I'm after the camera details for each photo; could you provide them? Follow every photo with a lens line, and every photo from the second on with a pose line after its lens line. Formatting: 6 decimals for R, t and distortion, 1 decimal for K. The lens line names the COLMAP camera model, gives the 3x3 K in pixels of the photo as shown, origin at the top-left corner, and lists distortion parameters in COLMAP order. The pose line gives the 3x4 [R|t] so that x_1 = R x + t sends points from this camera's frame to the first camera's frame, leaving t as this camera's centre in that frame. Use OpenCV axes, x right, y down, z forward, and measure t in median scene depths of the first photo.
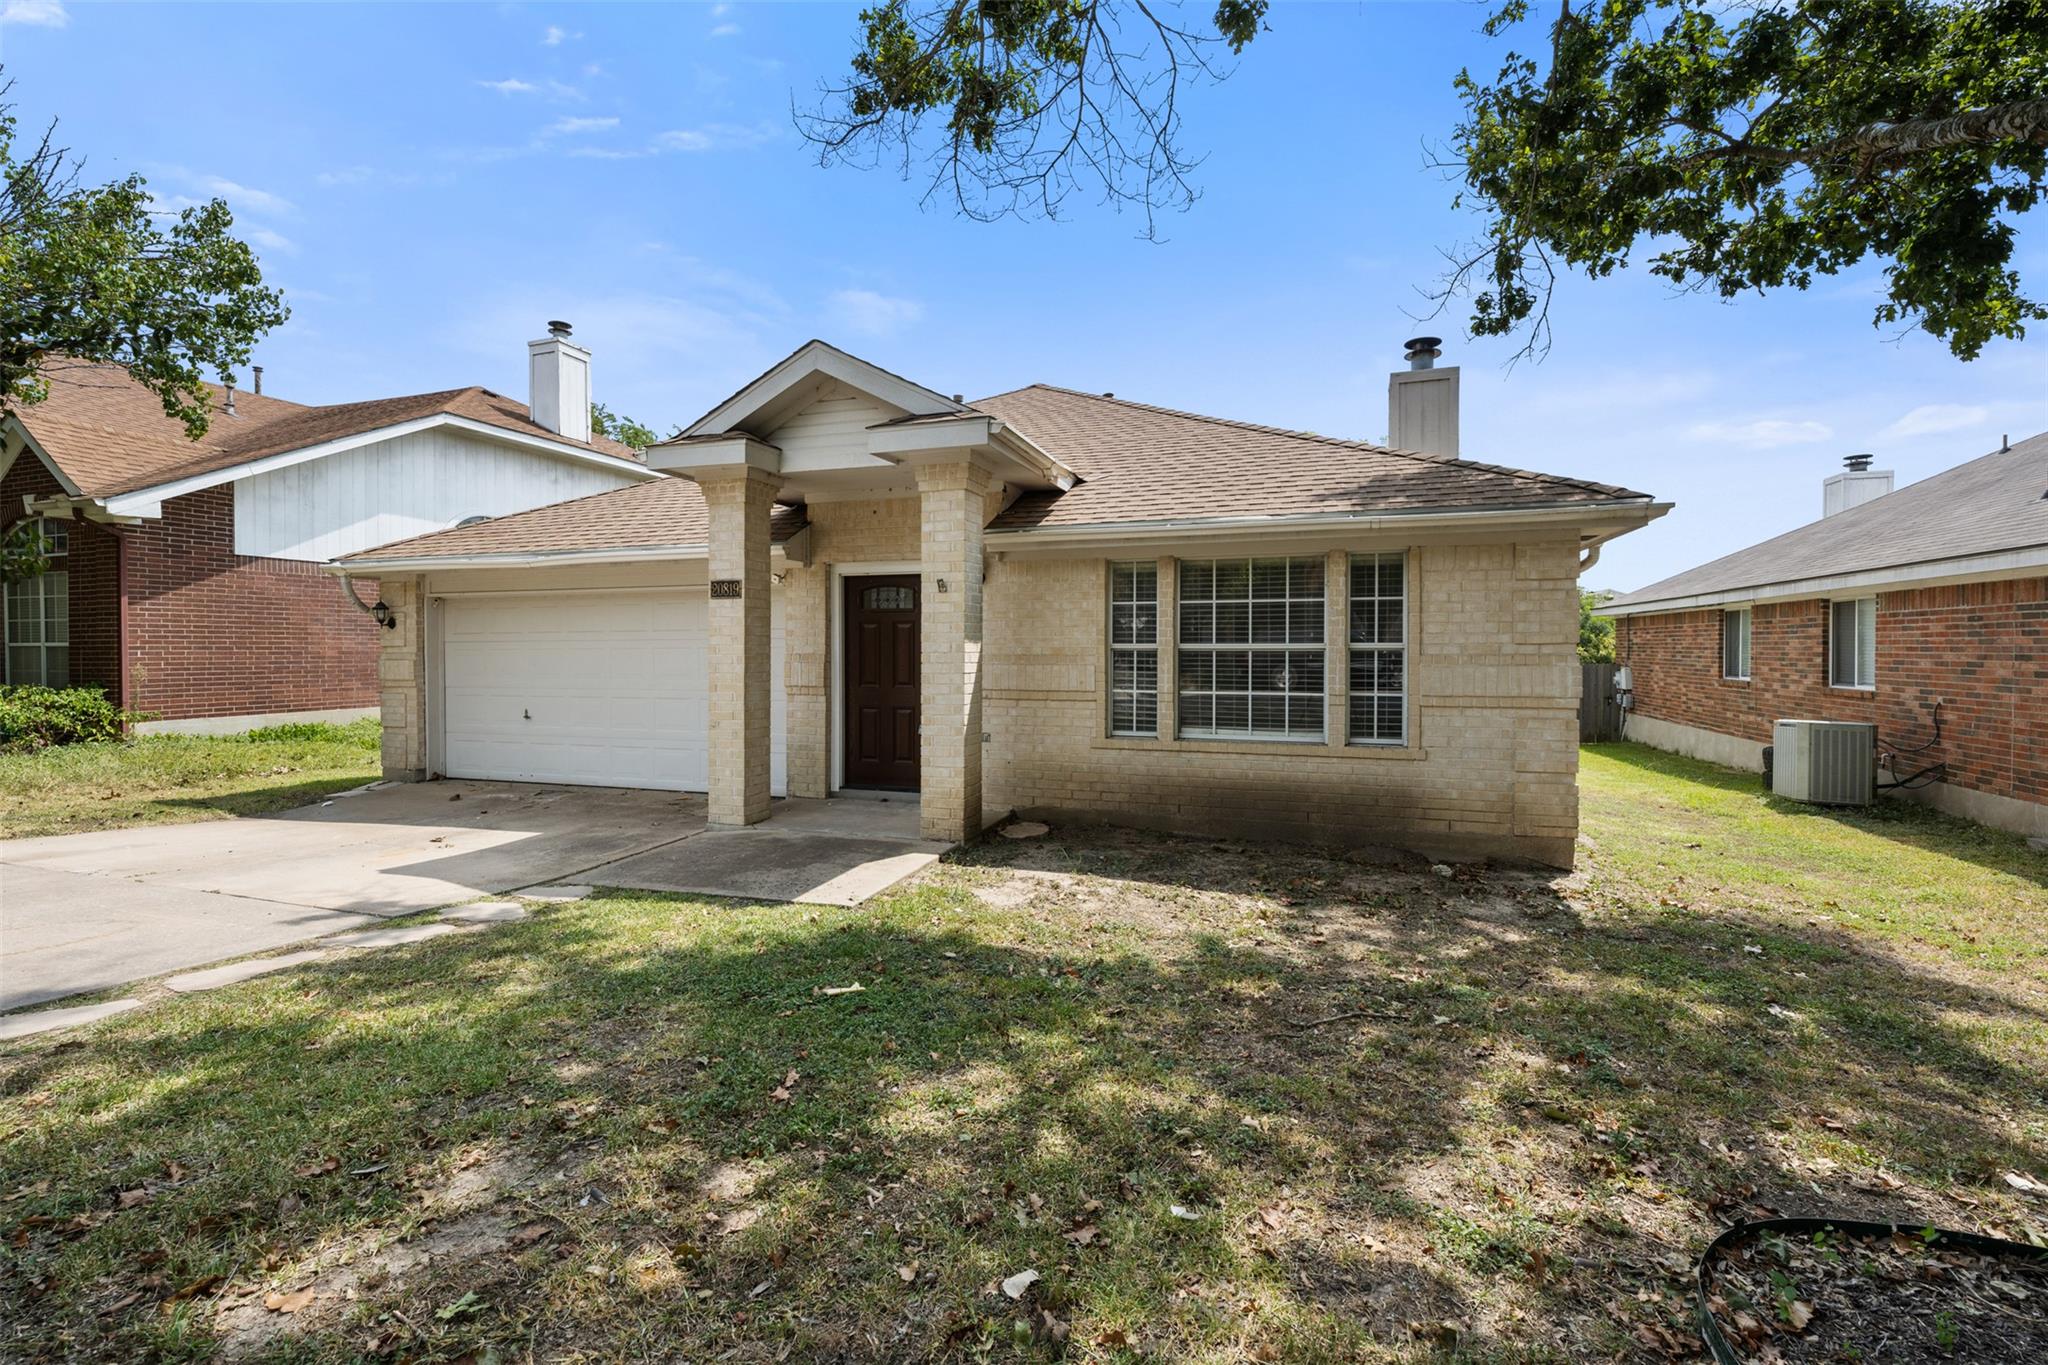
lens RADIAL K [[870.8, 0, 1017.7], [0, 870.8, 649.3], [0, 0, 1]] dist [0.000054, -0.000054]
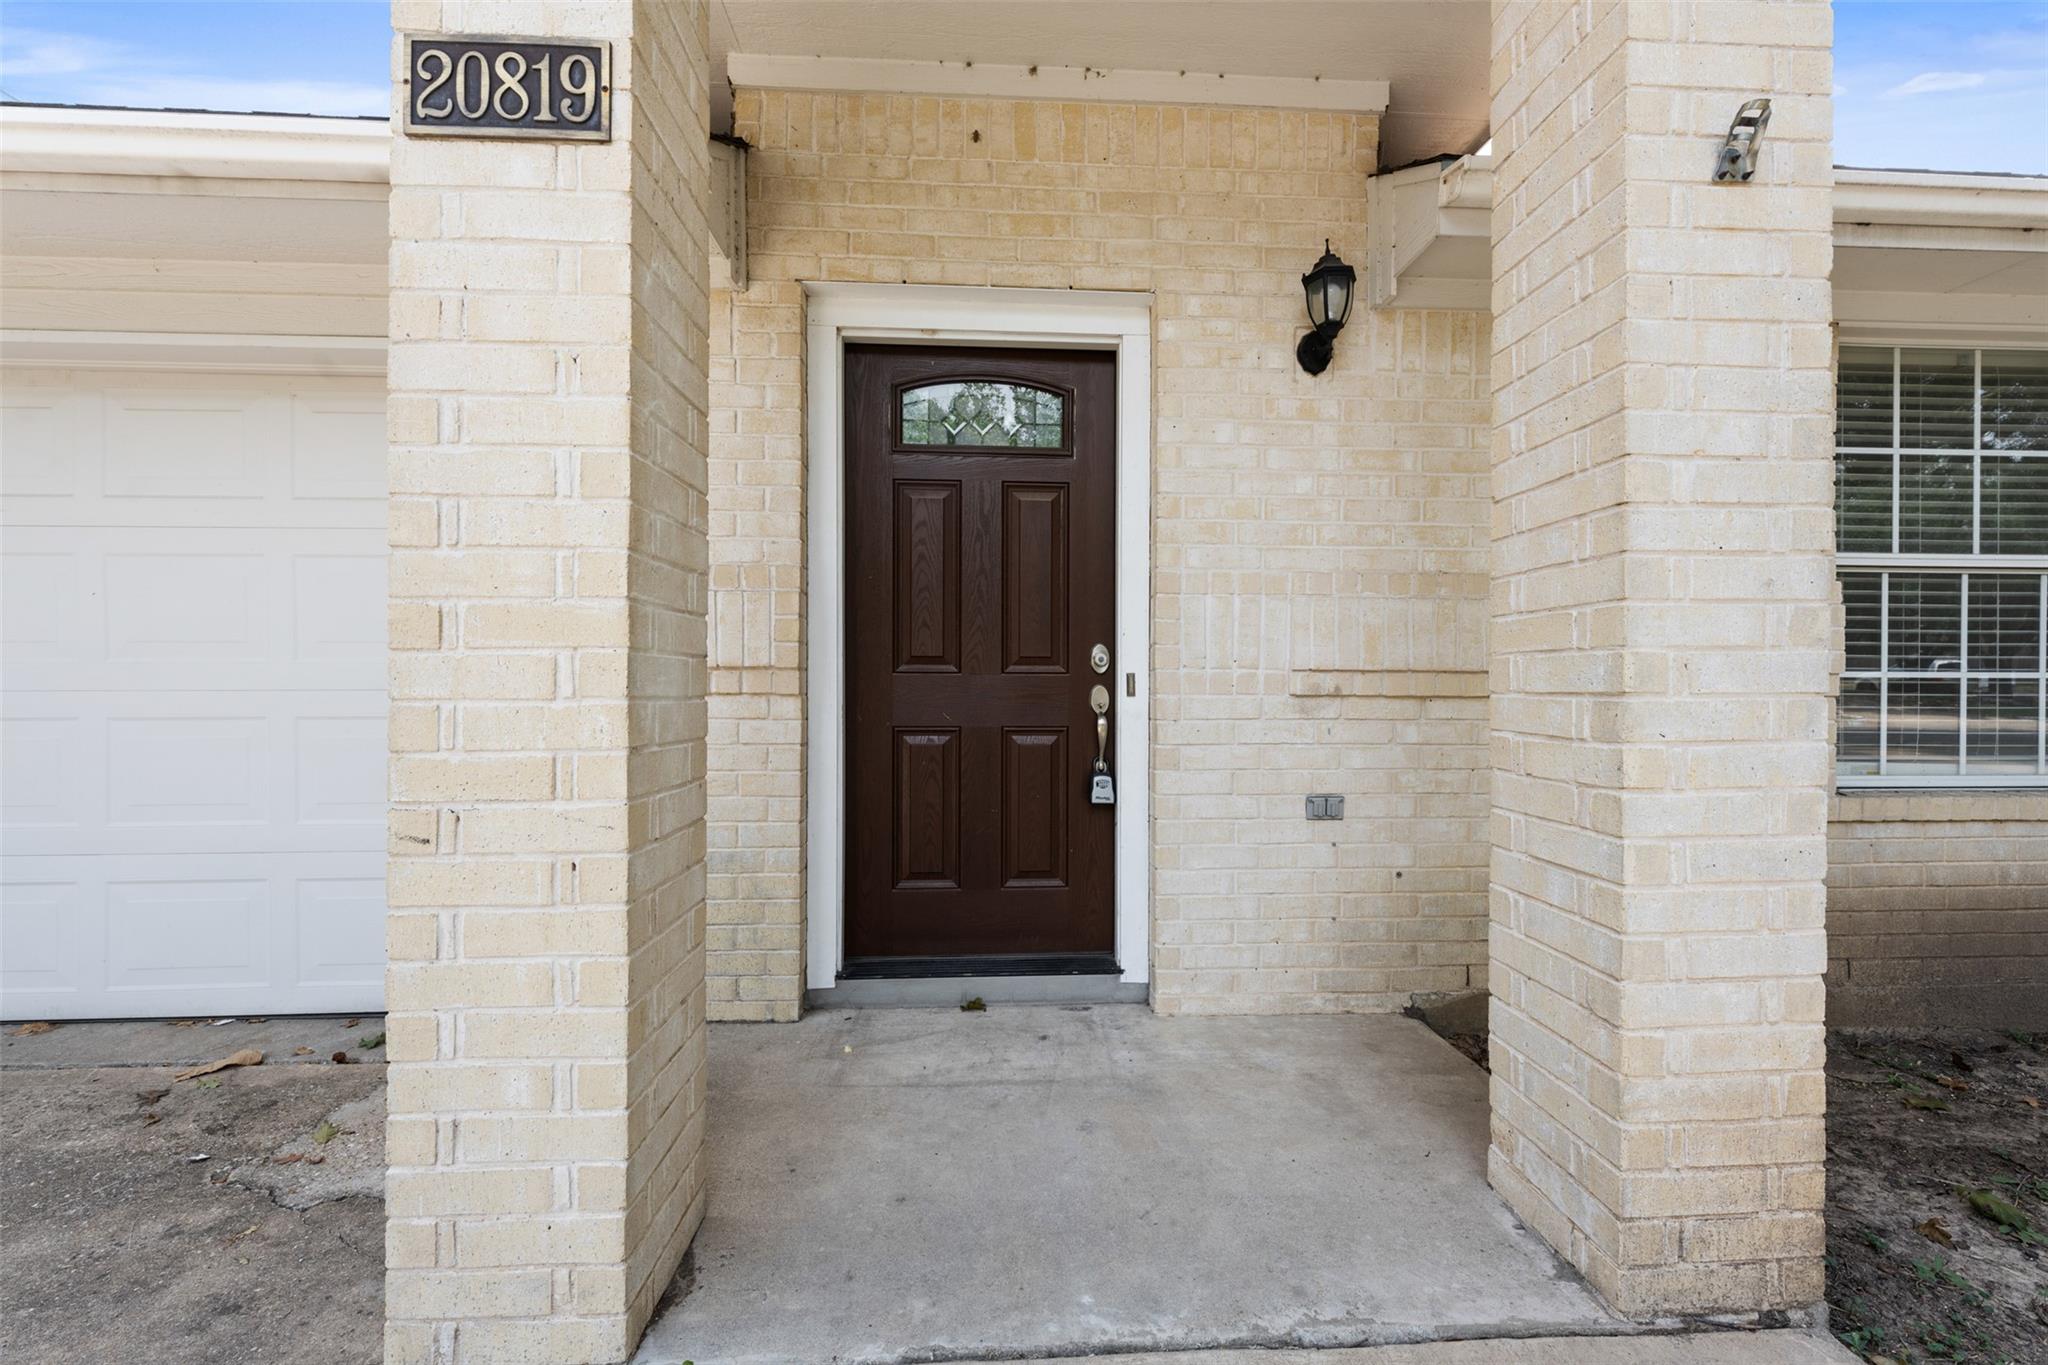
lens RADIAL K [[828.6, 0, 1019.6], [0, 828.6, 688.3], [0, 0, 1]] dist [0.000170, -0.000274]
pose [[0.926353, 0.000068, 0.376656, -0.302800], [-0.001891, 0.999988, 0.004471, 0.056212], [-0.376651, -0.004854, 0.926342, 0.801322]]
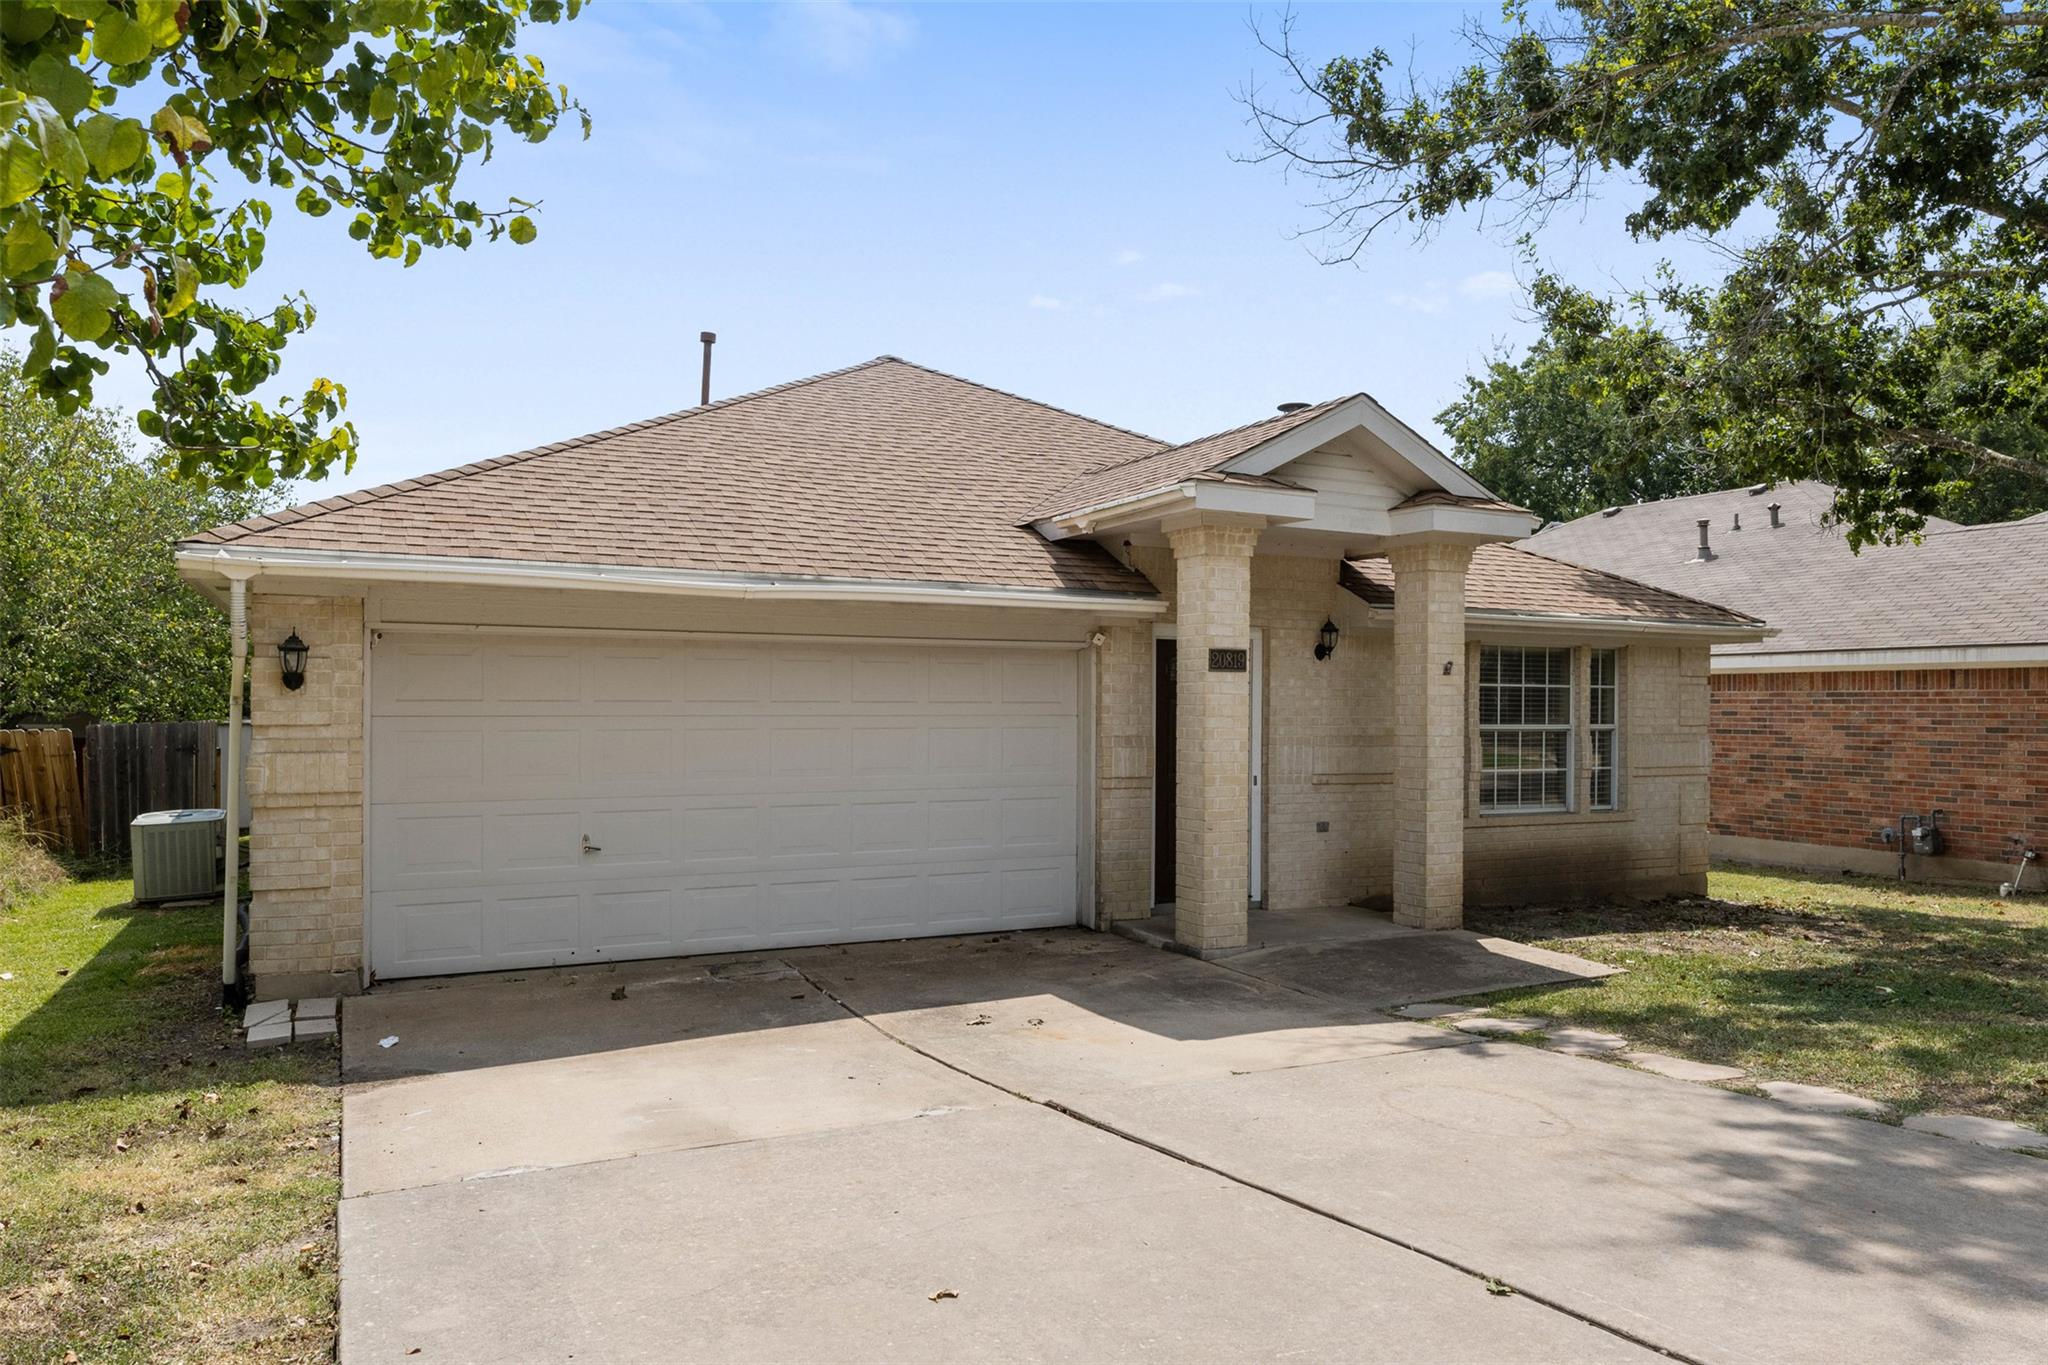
lens RADIAL K [[1410.4, 0, 1031.3], [0, 1410.4, 705.6], [0, 0, 1]] dist [-0.000544, -0.000544]
pose [[0.696655, 0.005827, 0.717382, -1.420146], [-0.006865, 0.999975, -0.001456, -0.023332], [-0.717373, -0.003910, 0.696678, 0.210947]]
